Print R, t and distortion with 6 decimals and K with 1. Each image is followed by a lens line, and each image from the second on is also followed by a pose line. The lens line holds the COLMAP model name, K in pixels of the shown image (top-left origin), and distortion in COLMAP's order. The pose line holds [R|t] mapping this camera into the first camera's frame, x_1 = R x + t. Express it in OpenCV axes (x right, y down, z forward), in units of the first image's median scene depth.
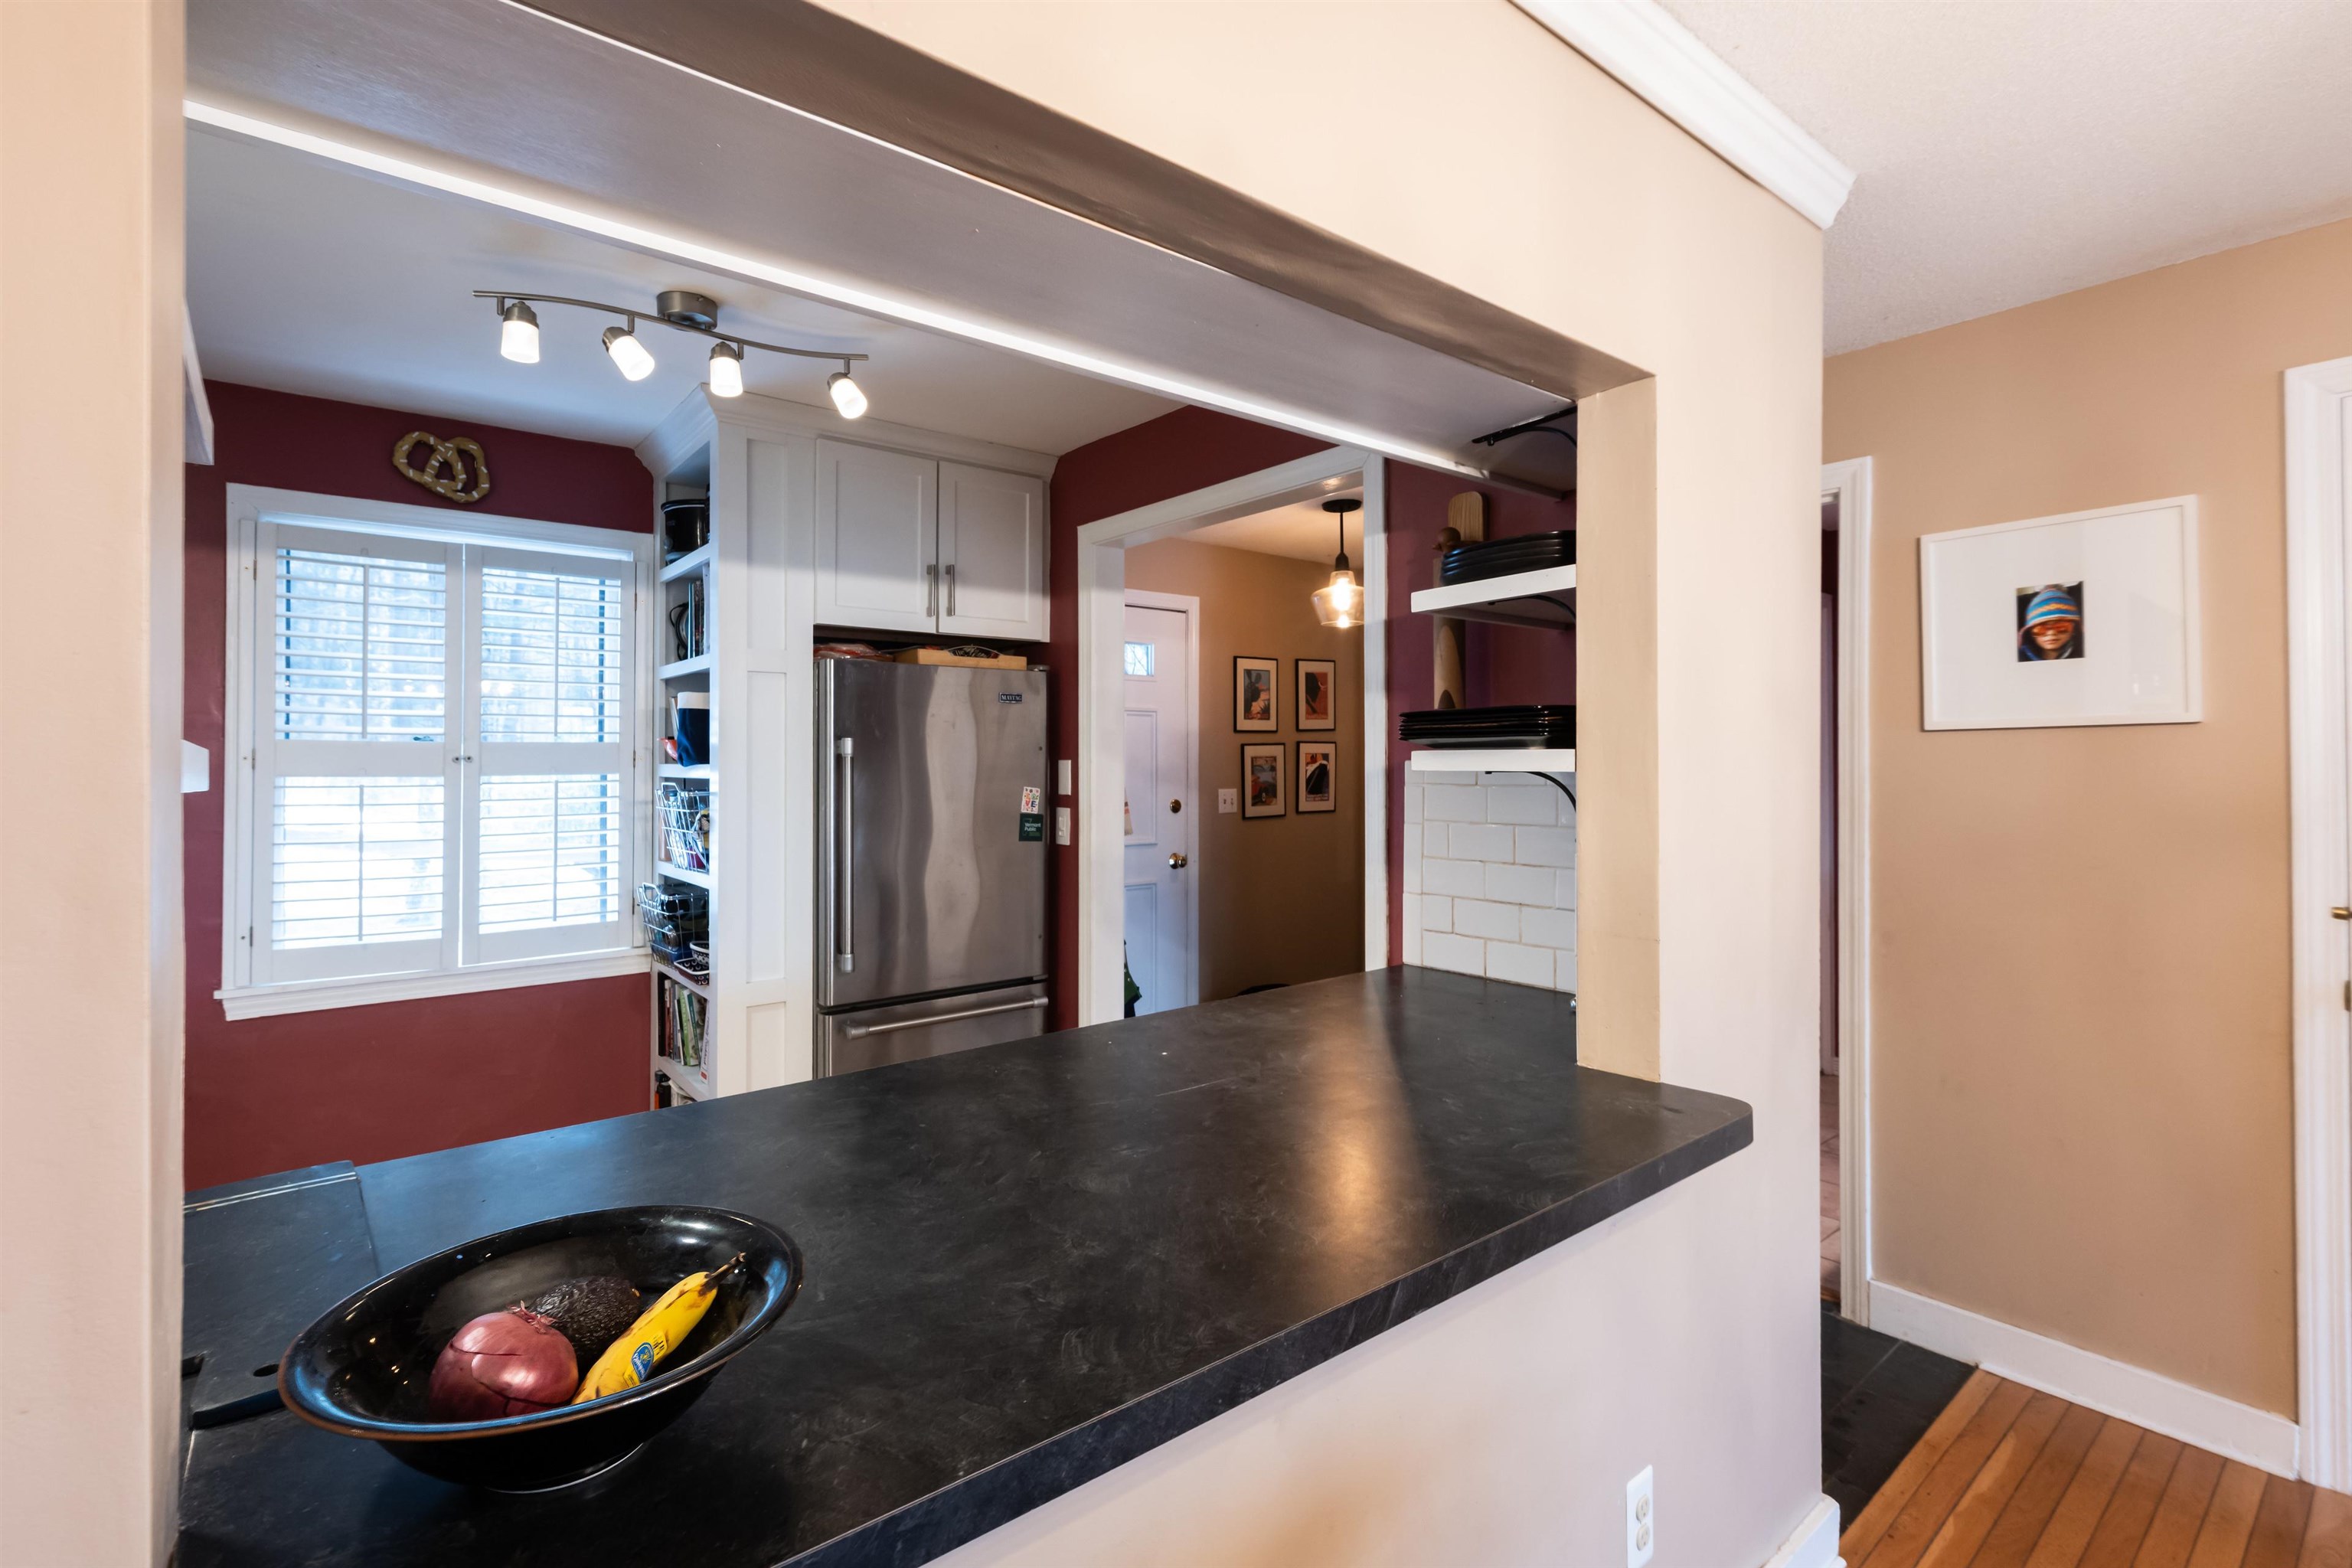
lens RADIAL K [[1094.4, 0, 1145.9], [0, 1094.4, 754.3], [0, 0, 1]] dist [-0.000985, 0.000800]
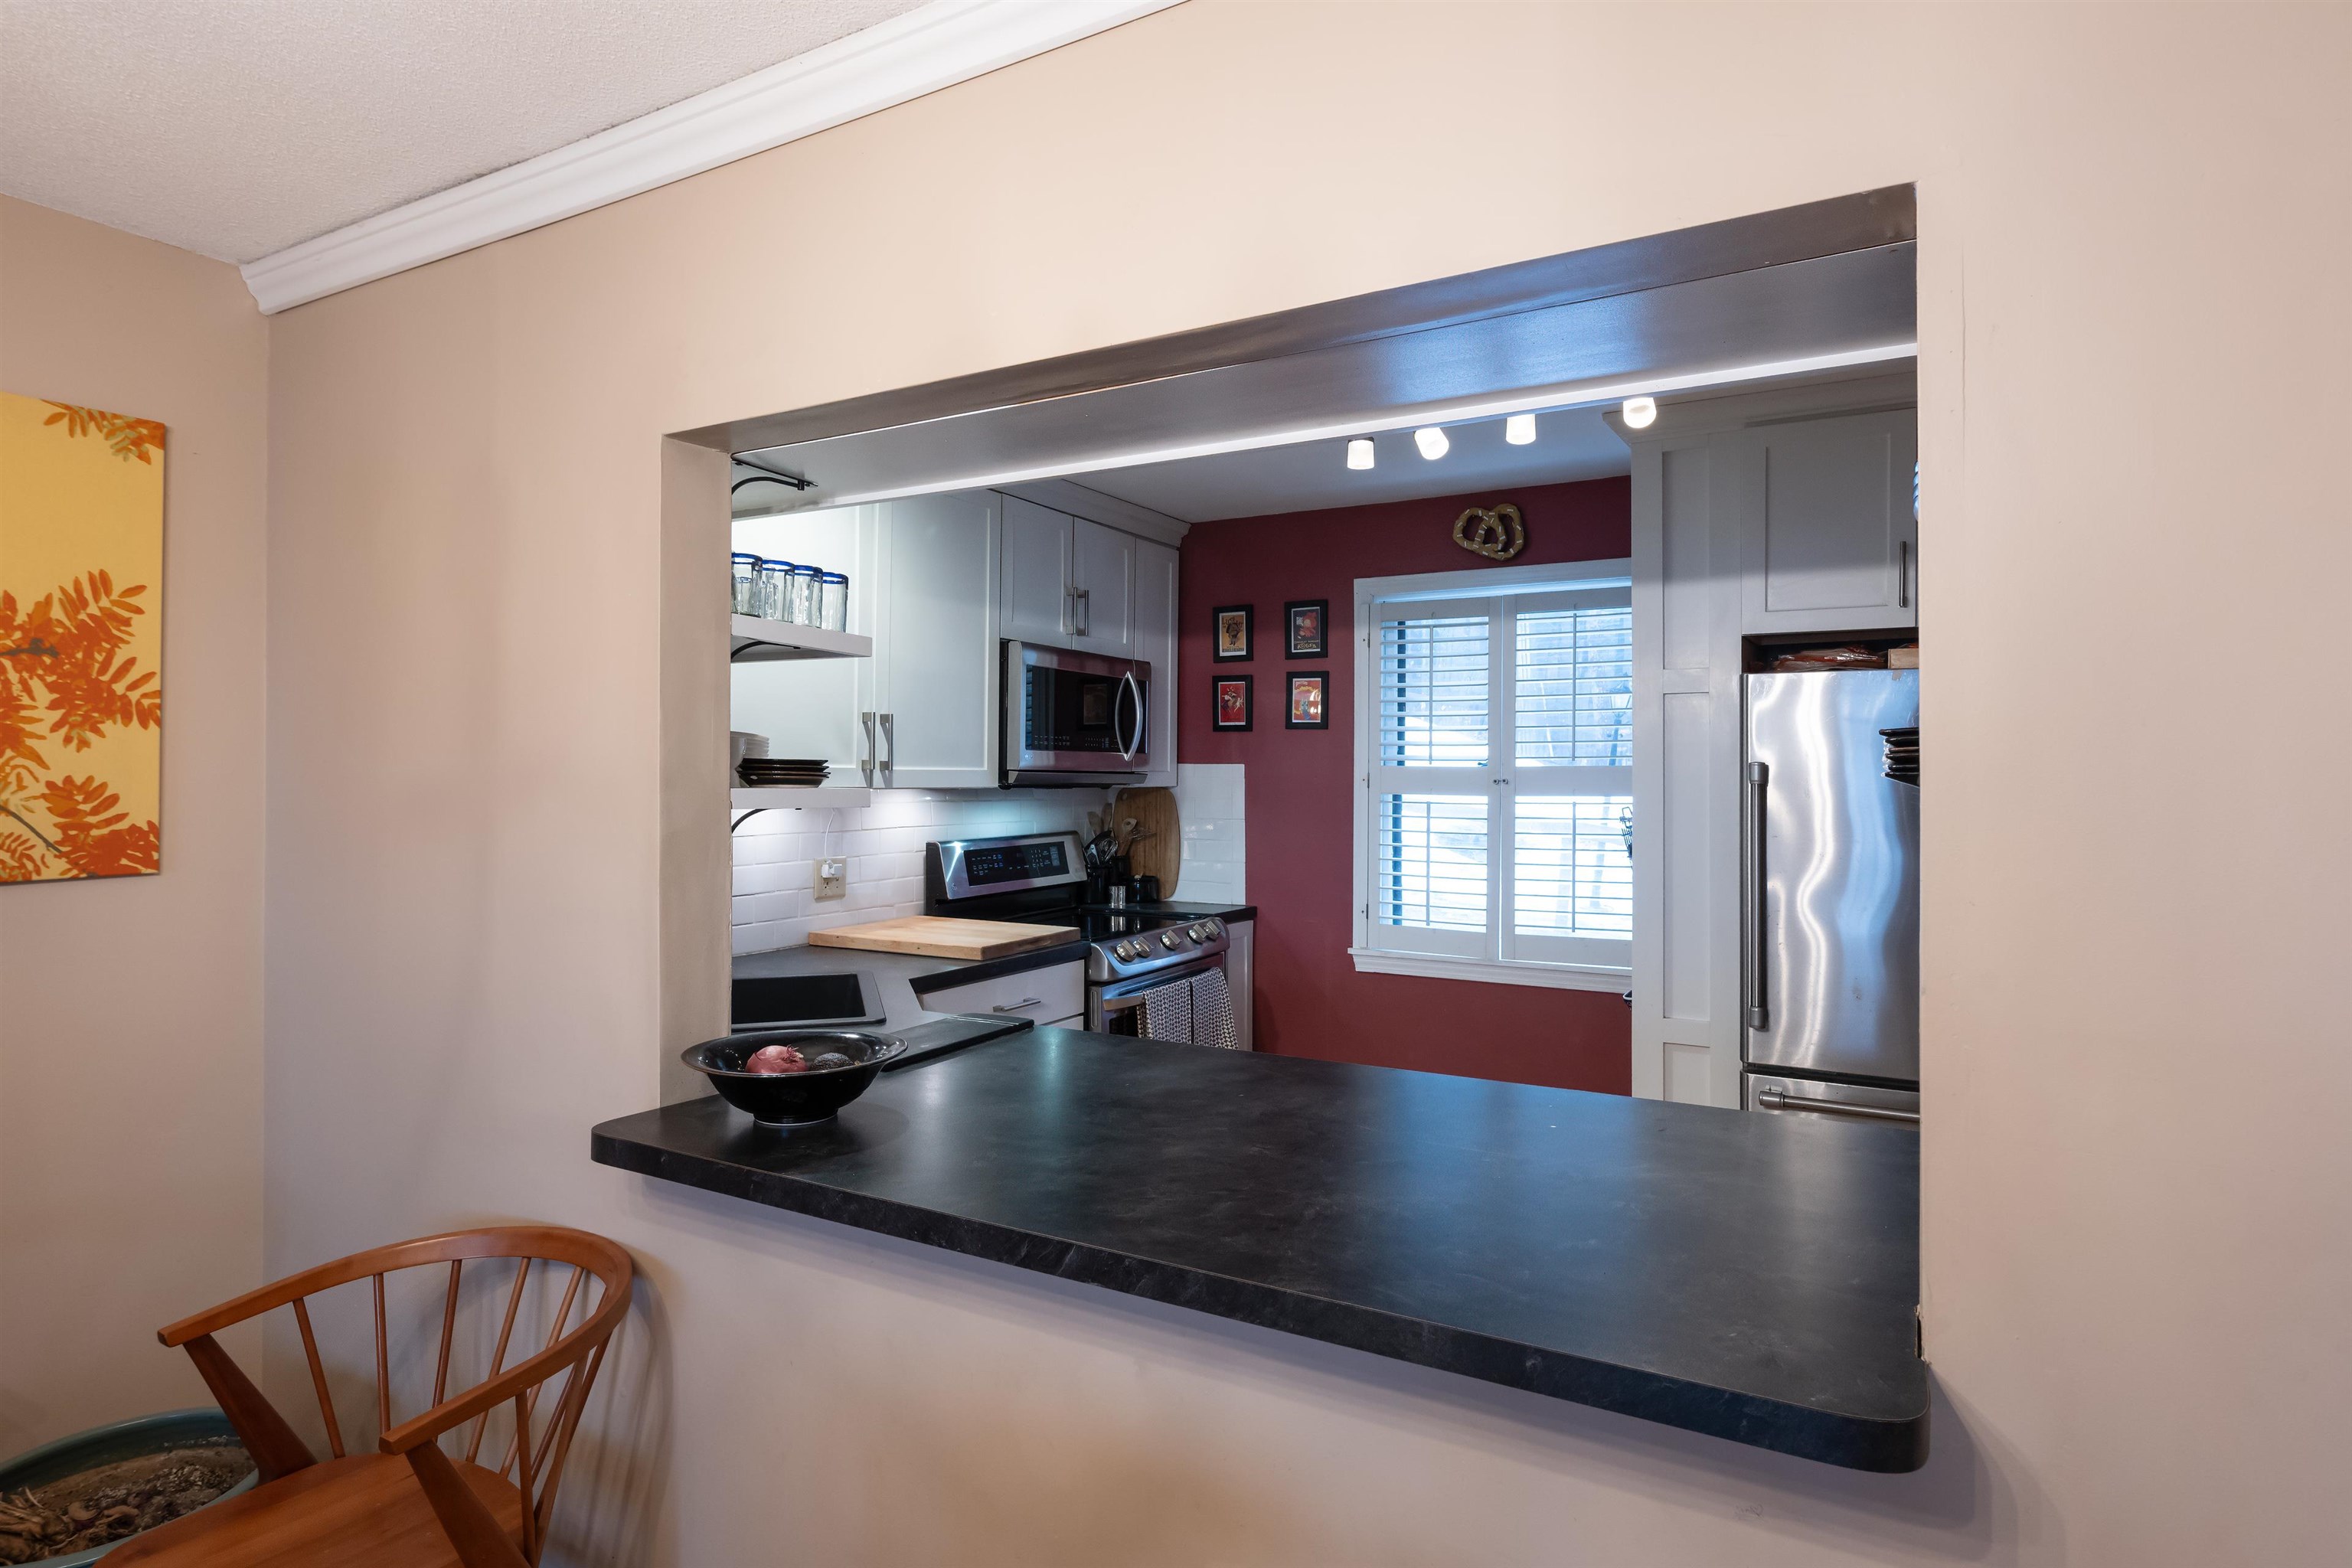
lens RADIAL K [[1230.1, 0, 1157.4], [0, 1230.1, 764.8], [0, 0, 1]] dist [0.000751, 0.000039]
pose [[0.375744, -0.001928, -0.926721, 0.447308], [0.003031, 0.999995, -0.000851, -0.013074], [0.926718, -0.002490, 0.375748, 0.170461]]
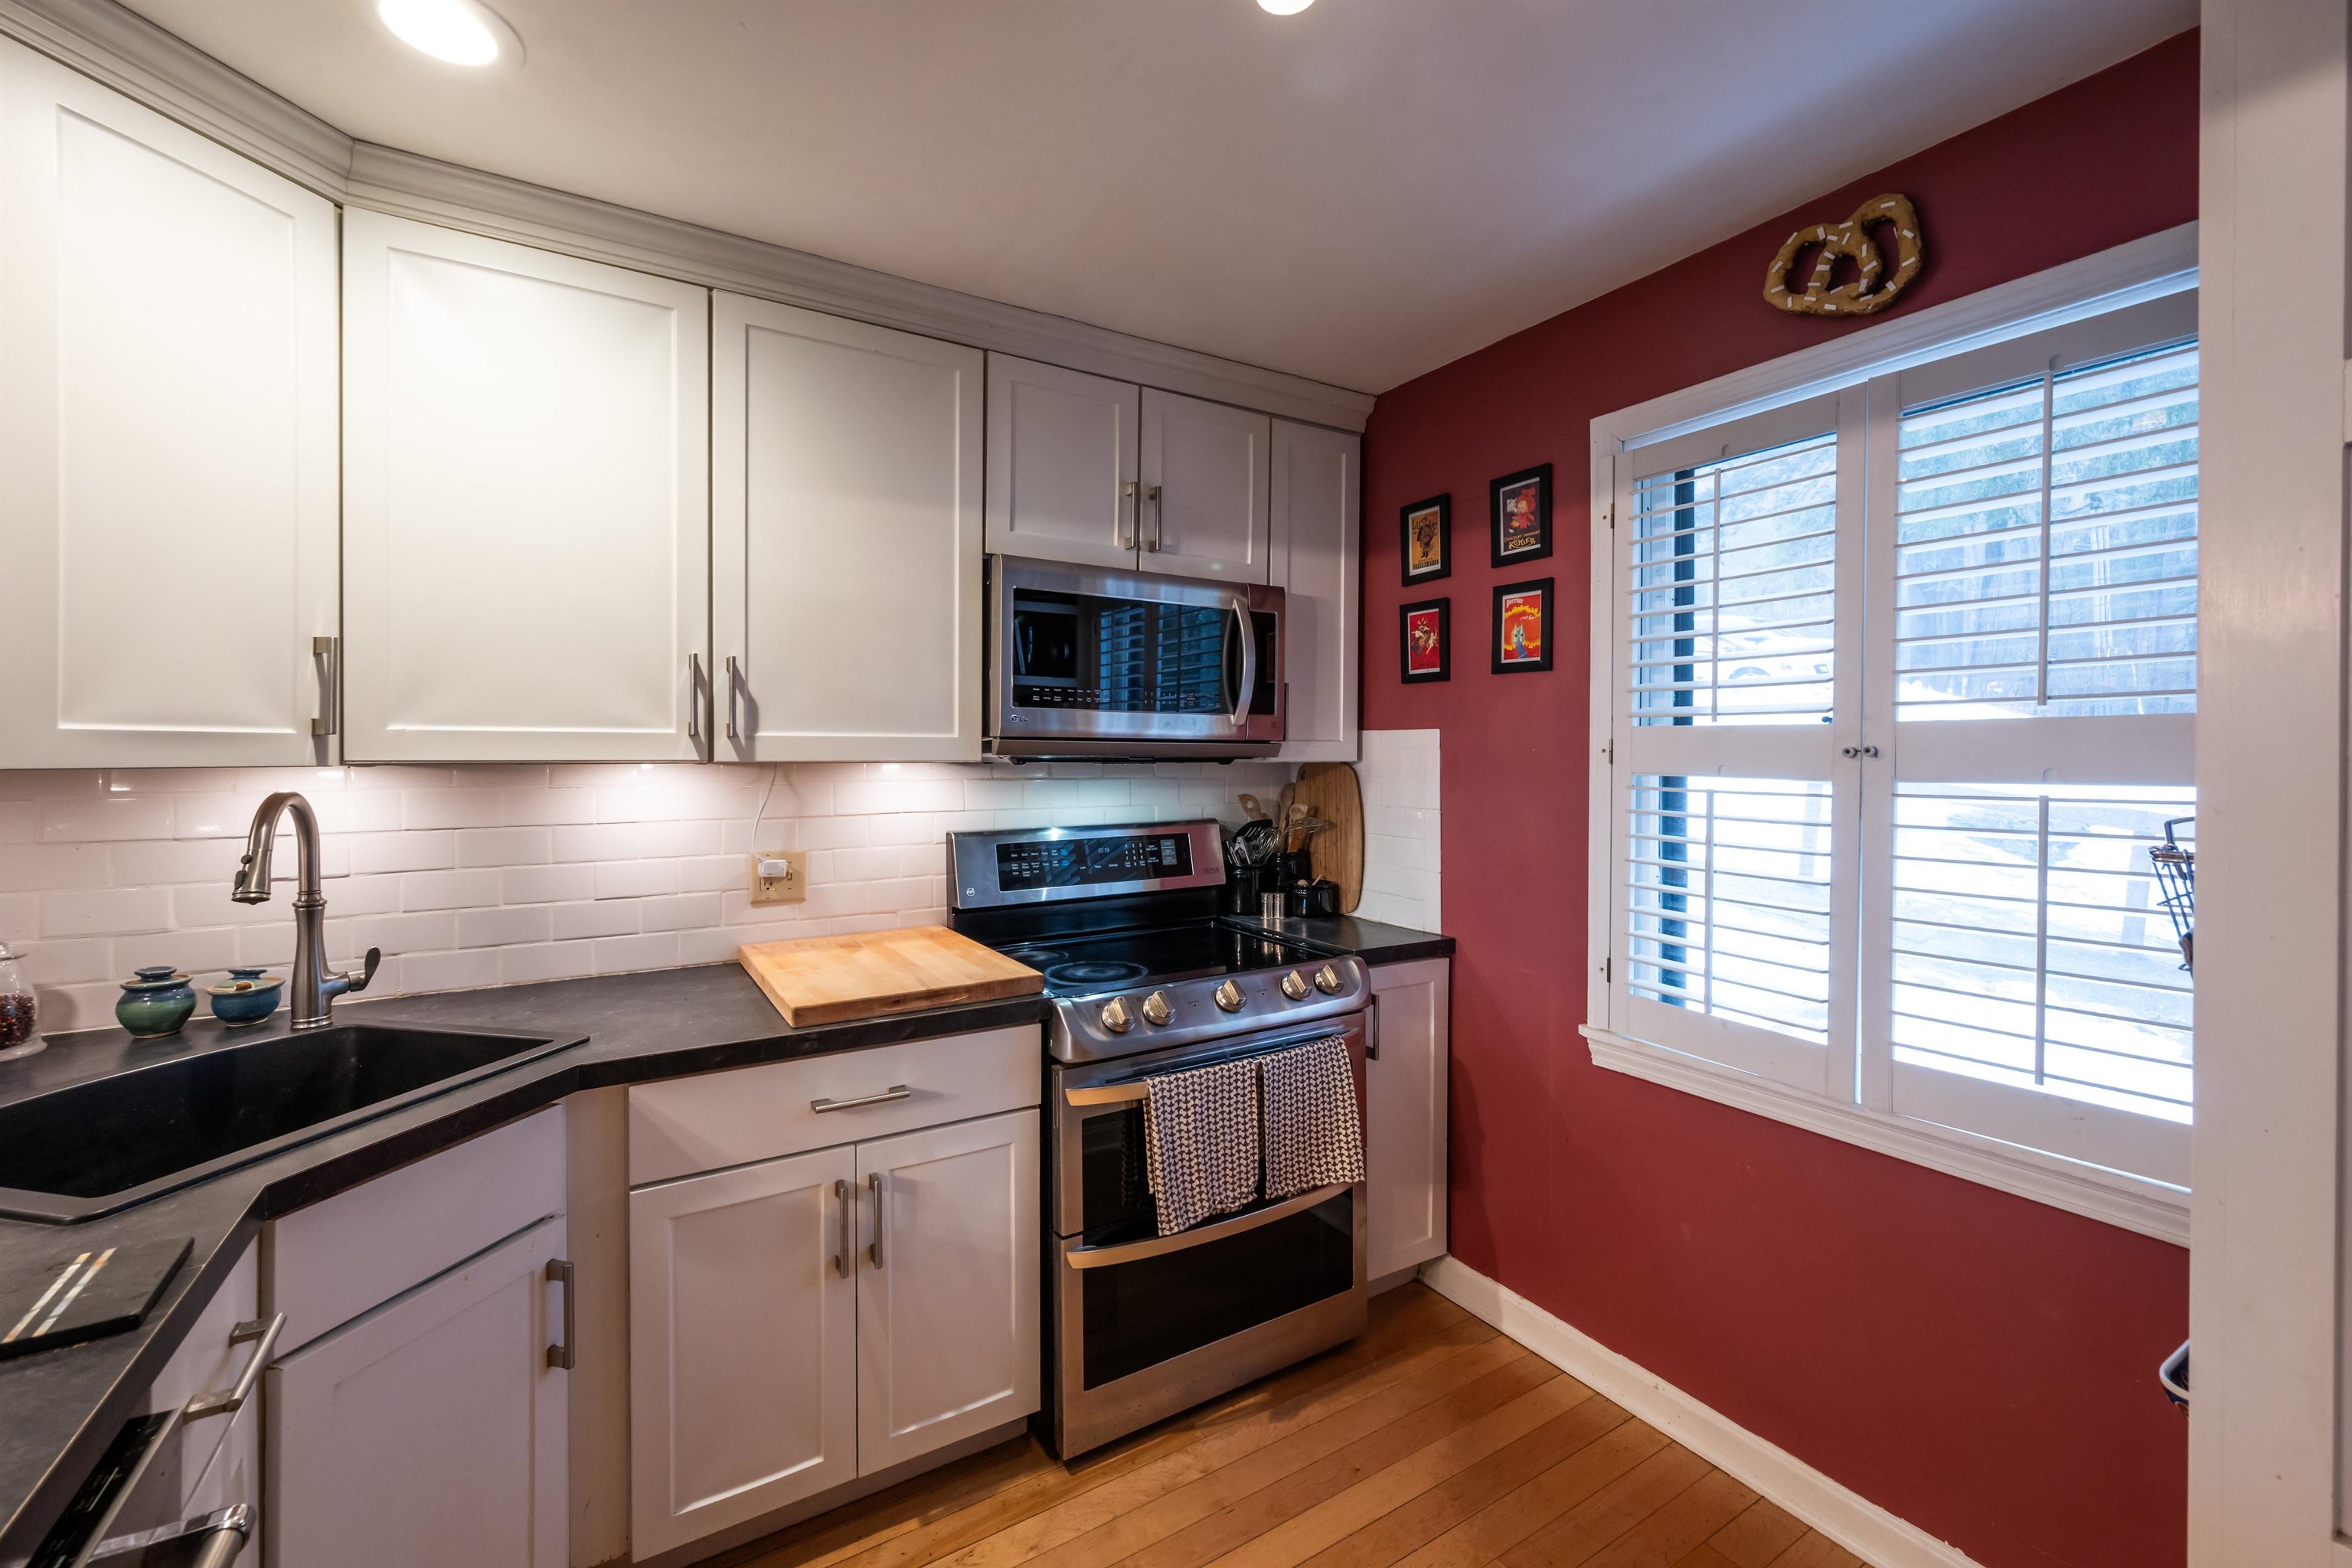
lens RADIAL K [[940.6, 0, 1176.0], [0, 940.6, 761.0], [0, 0, 1]] dist [-0.005039, 0.000626]
pose [[-0.113796, 0.012444, -0.993426, -0.084283], [0.007347, 0.999905, 0.011684, 0.000486], [0.993477, -0.005969, -0.113877, 0.689584]]
